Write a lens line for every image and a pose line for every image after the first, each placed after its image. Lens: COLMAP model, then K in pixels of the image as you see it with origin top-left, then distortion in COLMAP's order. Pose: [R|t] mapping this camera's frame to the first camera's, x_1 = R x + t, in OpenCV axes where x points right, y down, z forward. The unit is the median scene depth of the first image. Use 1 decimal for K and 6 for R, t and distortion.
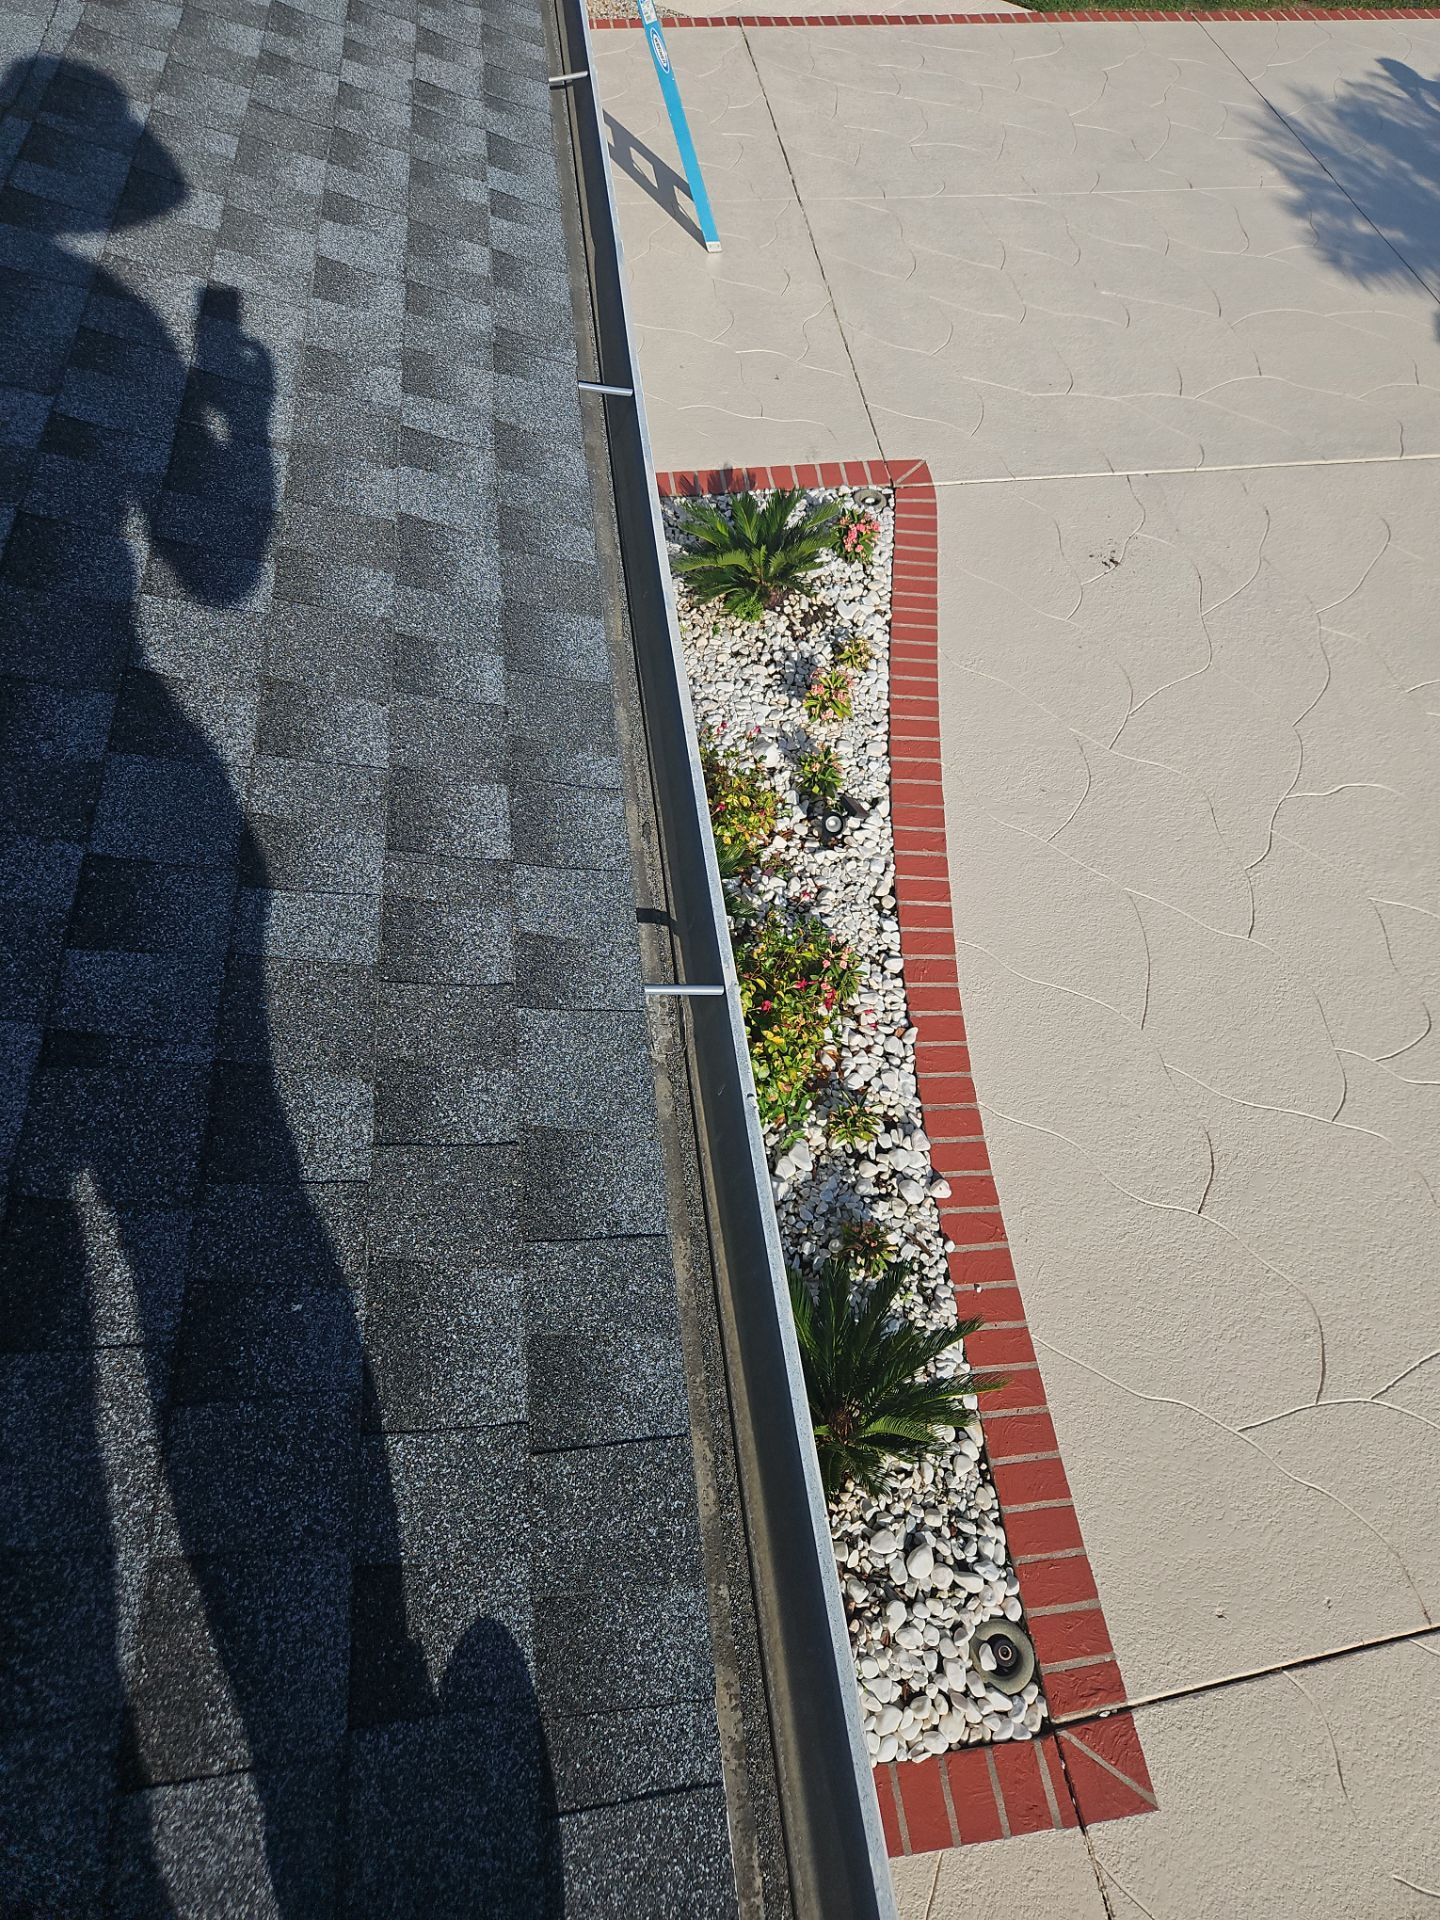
lens RADIAL K [[1269.7, 0, 700.9], [0, 1269.7, 946.5], [0, 0, 1]] dist [0.065187, -0.059808]
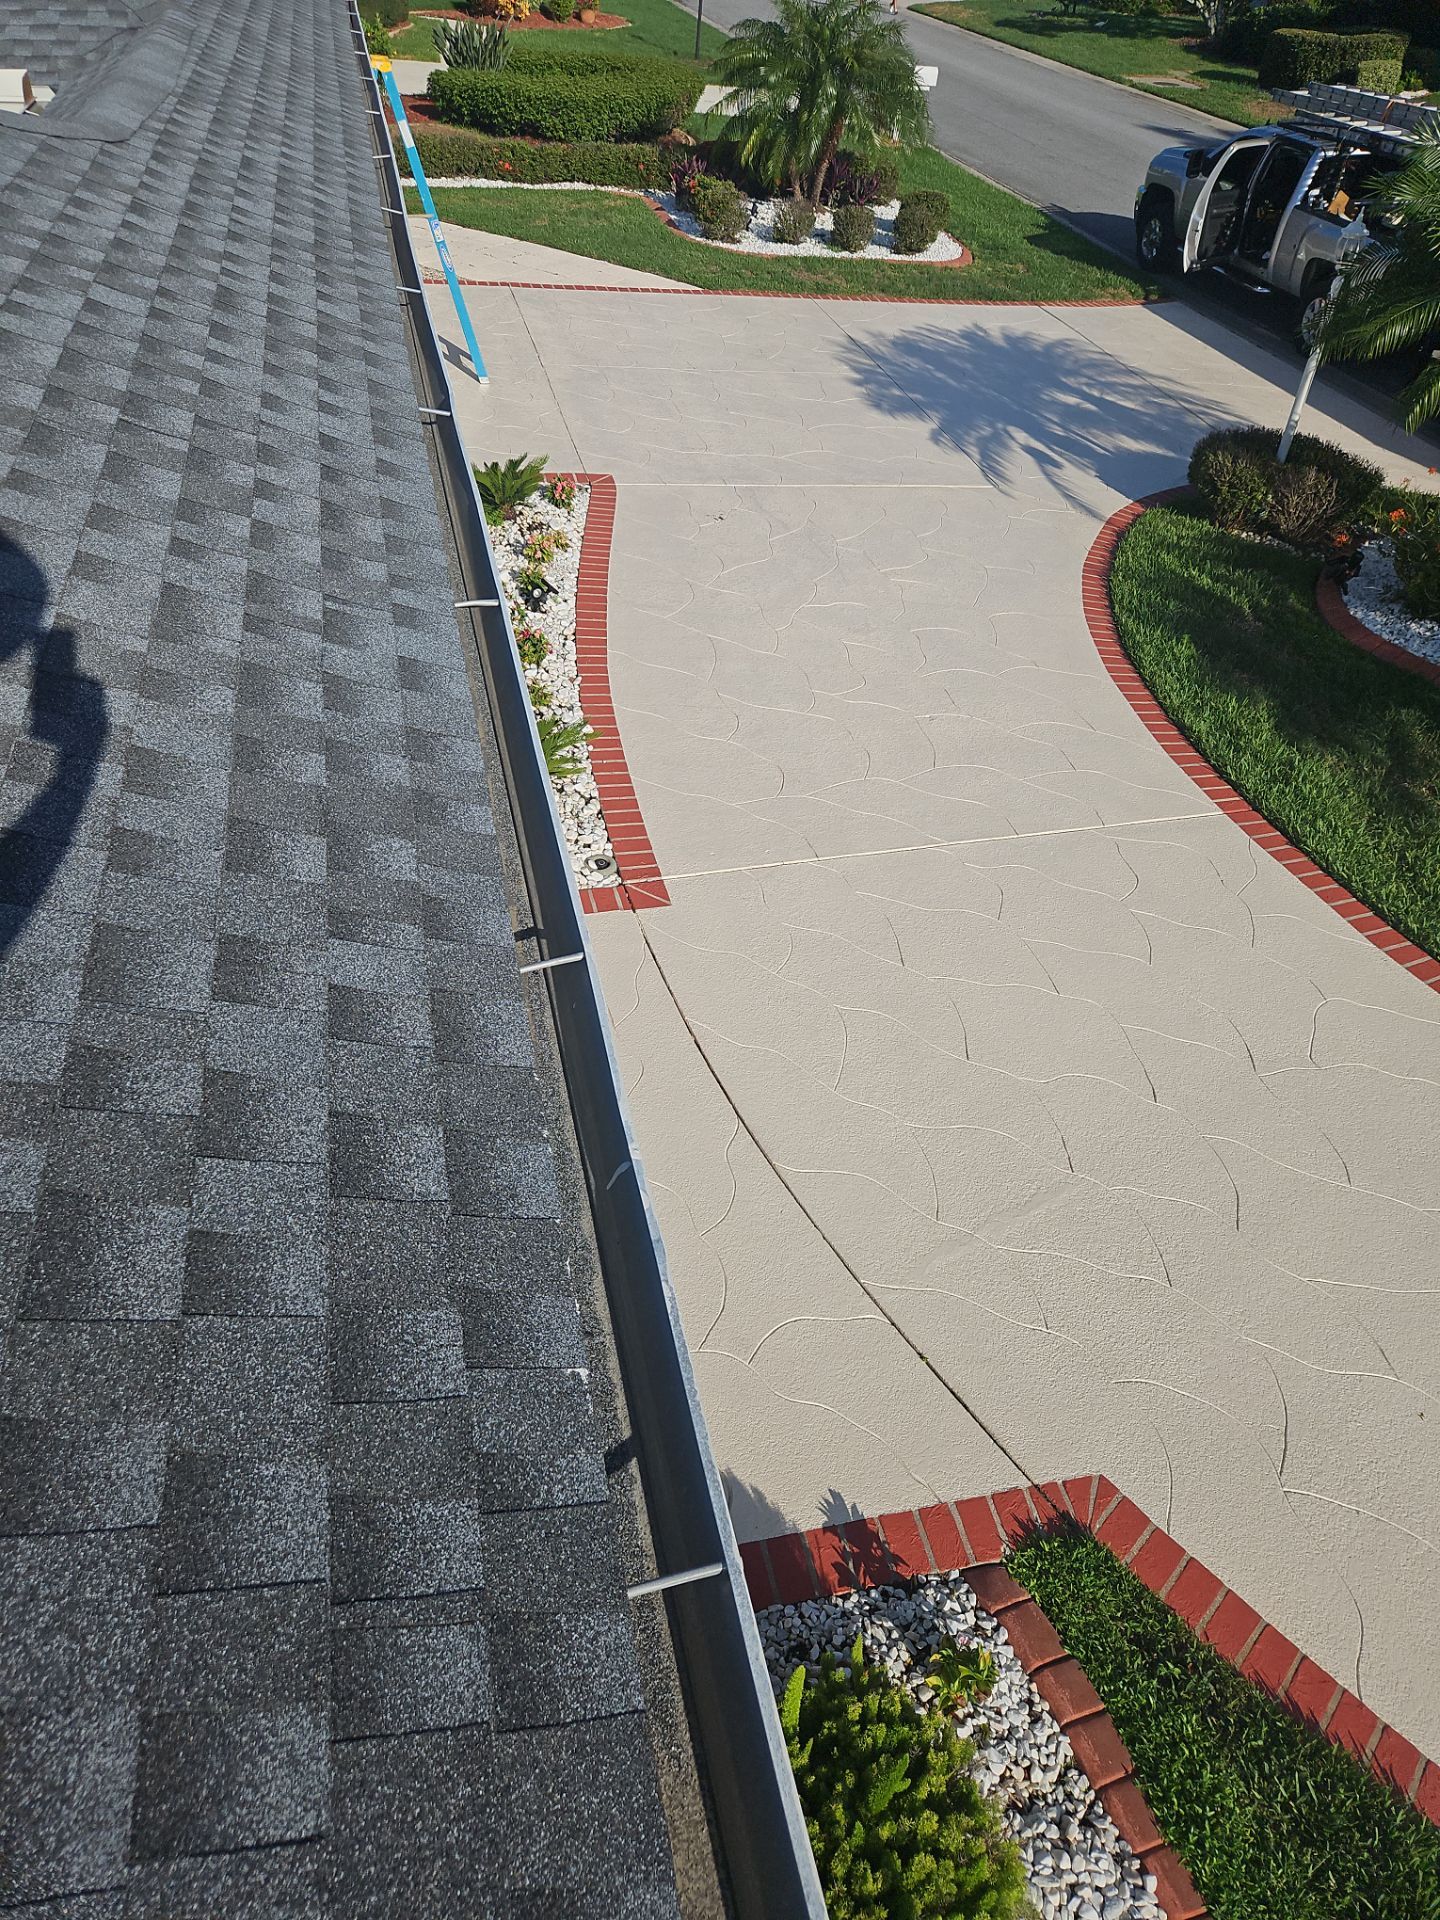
lens RADIAL K [[1269.7, 0, 668.4], [0, 1269.7, 928.2], [0, 0, 1]] dist [0.065187, -0.059808]
pose [[0.993783, -0.010871, 0.110803, 0.065267], [0.037003, 0.970899, -0.236615, 0.589876], [-0.105006, 0.239244, 0.965265, -0.447414]]
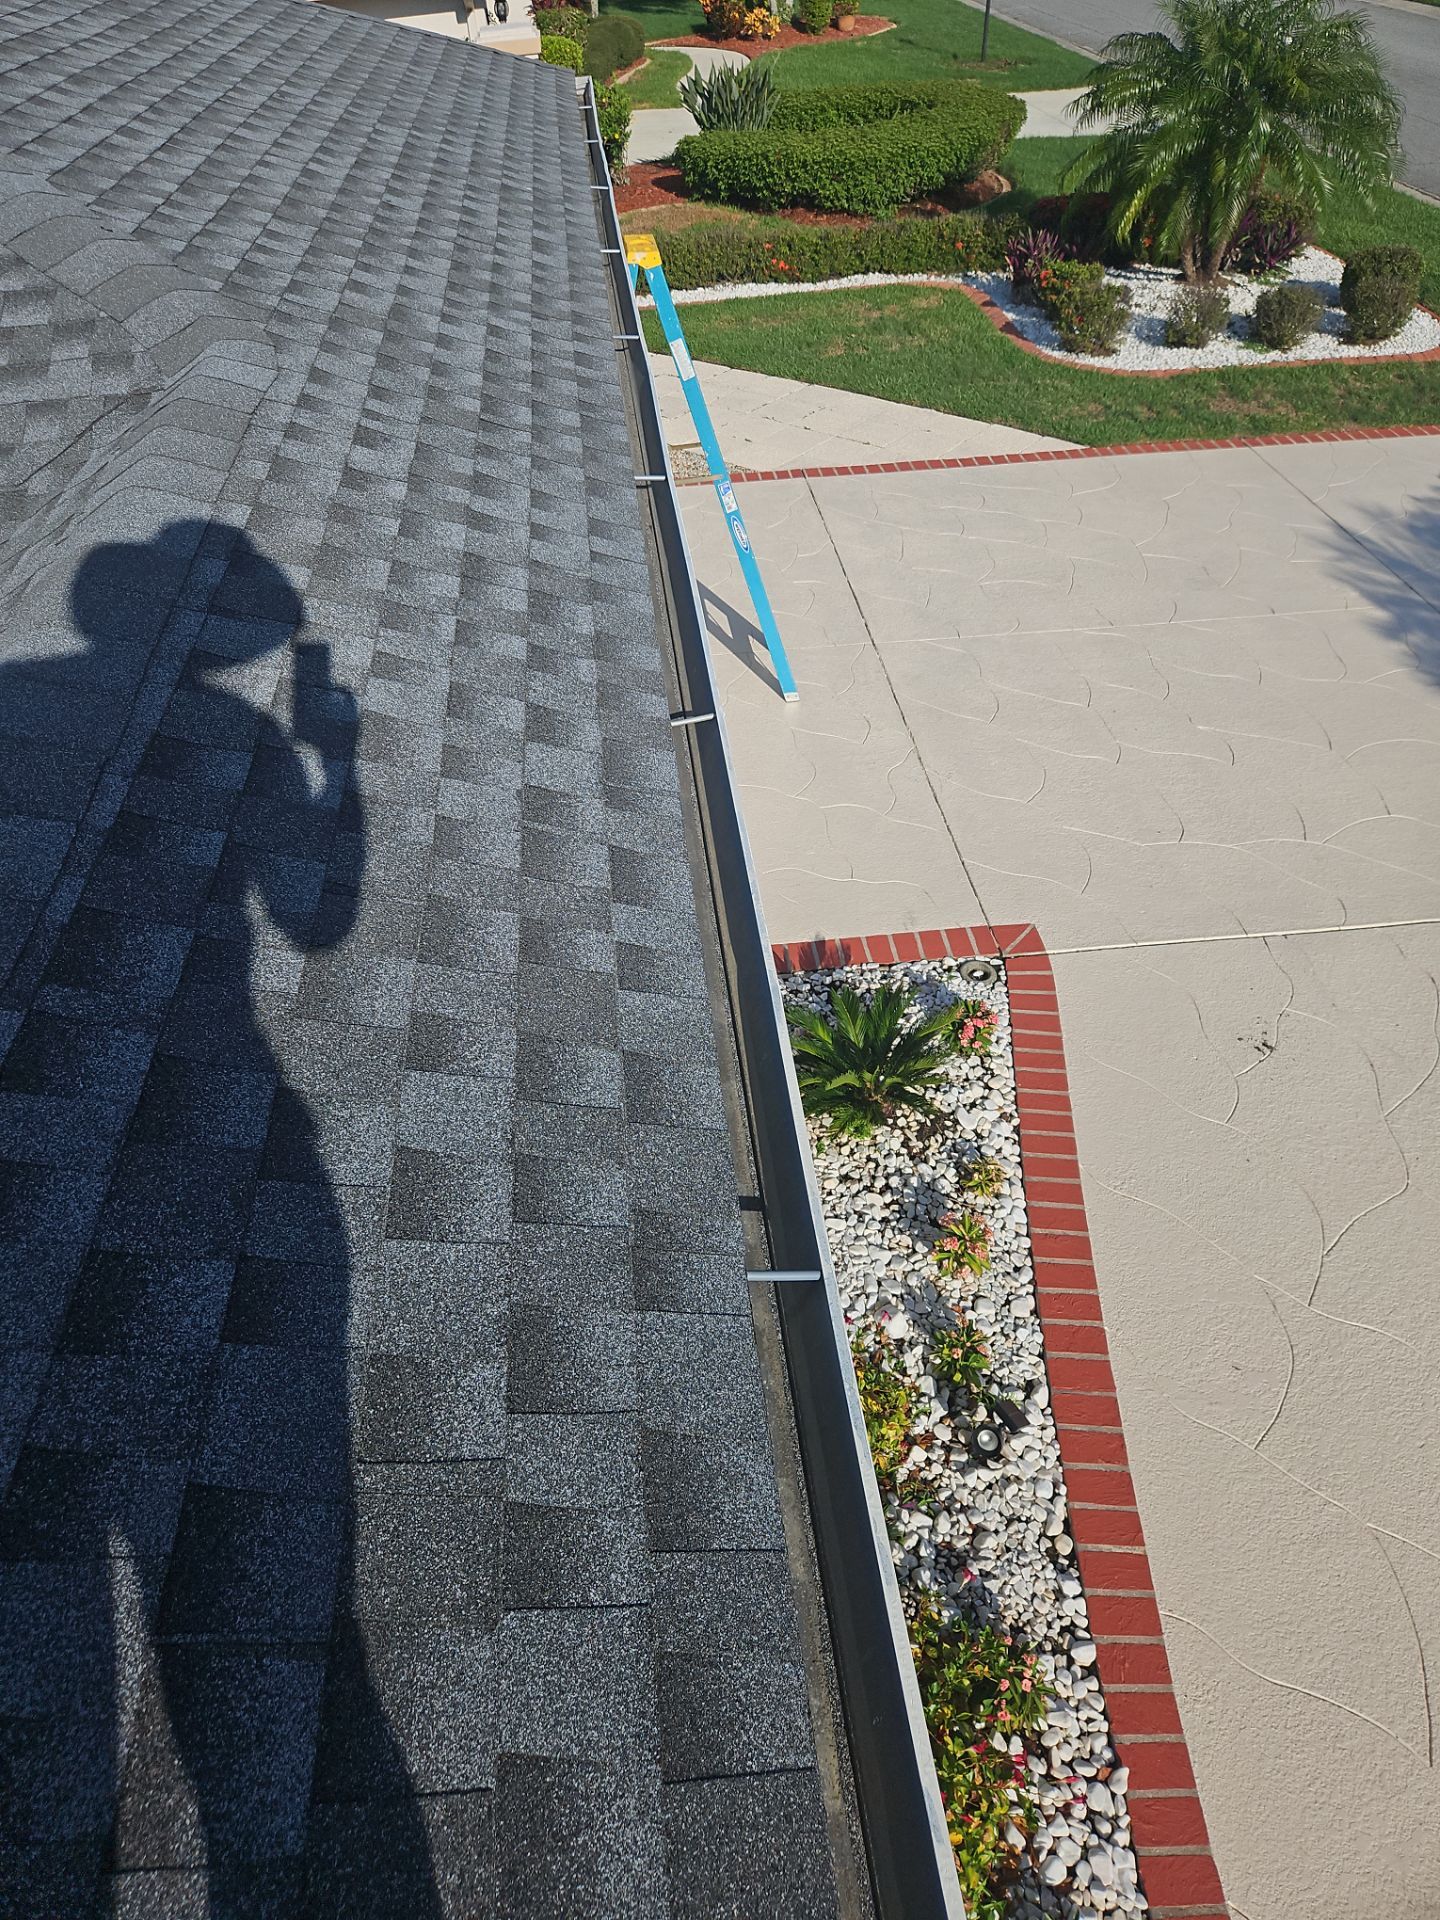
lens RADIAL K [[1269.7, 0, 653.6], [0, 1269.7, 934.0], [0, 0, 1]] dist [0.065187, -0.059808]
pose [[0.997313, -0.011587, -0.072331, -0.034142], [-0.005352, 0.973245, -0.229708, -0.171291], [0.073058, 0.229478, 0.970568, 0.095935]]
